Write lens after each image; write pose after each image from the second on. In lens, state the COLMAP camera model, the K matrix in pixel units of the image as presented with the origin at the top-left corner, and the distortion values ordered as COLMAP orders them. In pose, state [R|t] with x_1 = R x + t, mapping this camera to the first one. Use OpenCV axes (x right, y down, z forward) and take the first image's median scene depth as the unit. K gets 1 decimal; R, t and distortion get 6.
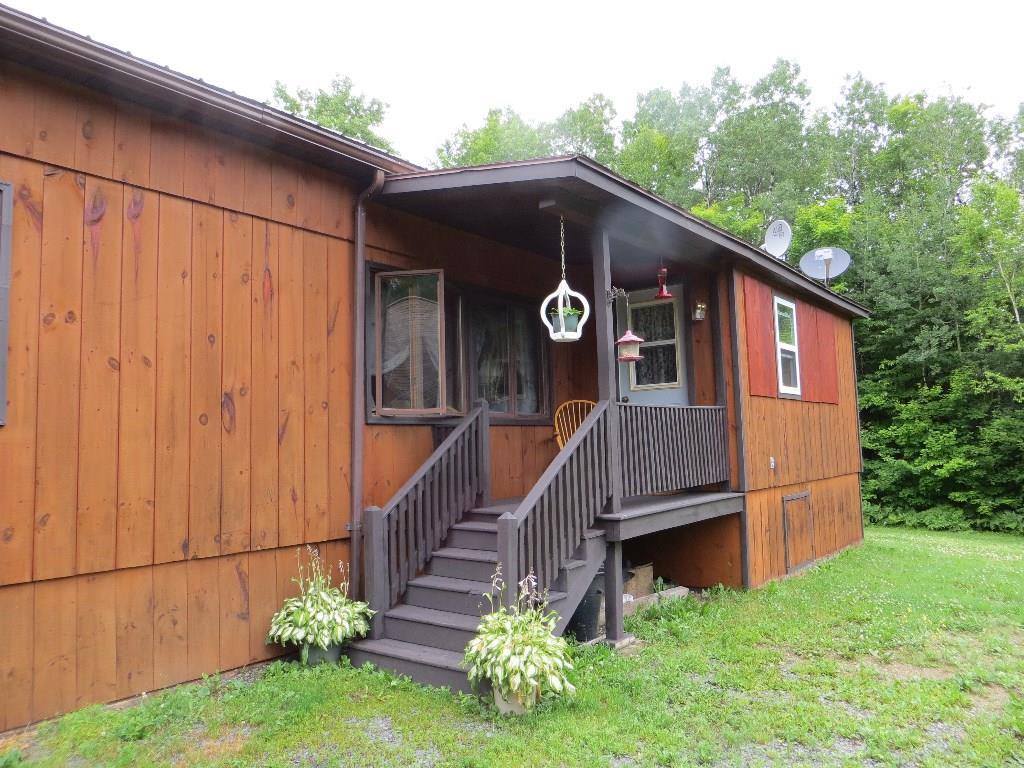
lens RADIAL K [[770.3, 0, 514.4], [0, 770.3, 382.2], [0, 0, 1]] dist [-0.000543, -0.015879]
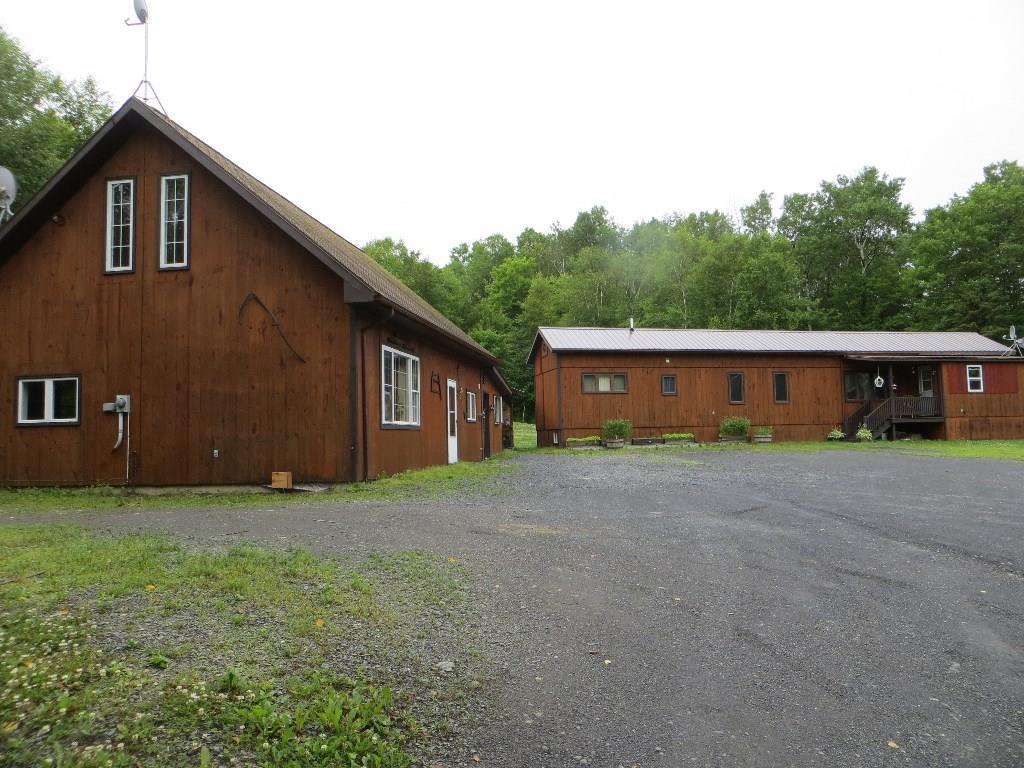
lens RADIAL K [[770.3, 0, 513.5], [0, 770.3, 382.2], [0, 0, 1]] dist [-0.000543, -0.015879]
pose [[0.764658, -0.042932, -0.643005, 1.598505], [0.053893, 0.998543, -0.002581, -0.209335], [0.642179, -0.032680, 0.765857, -4.888078]]
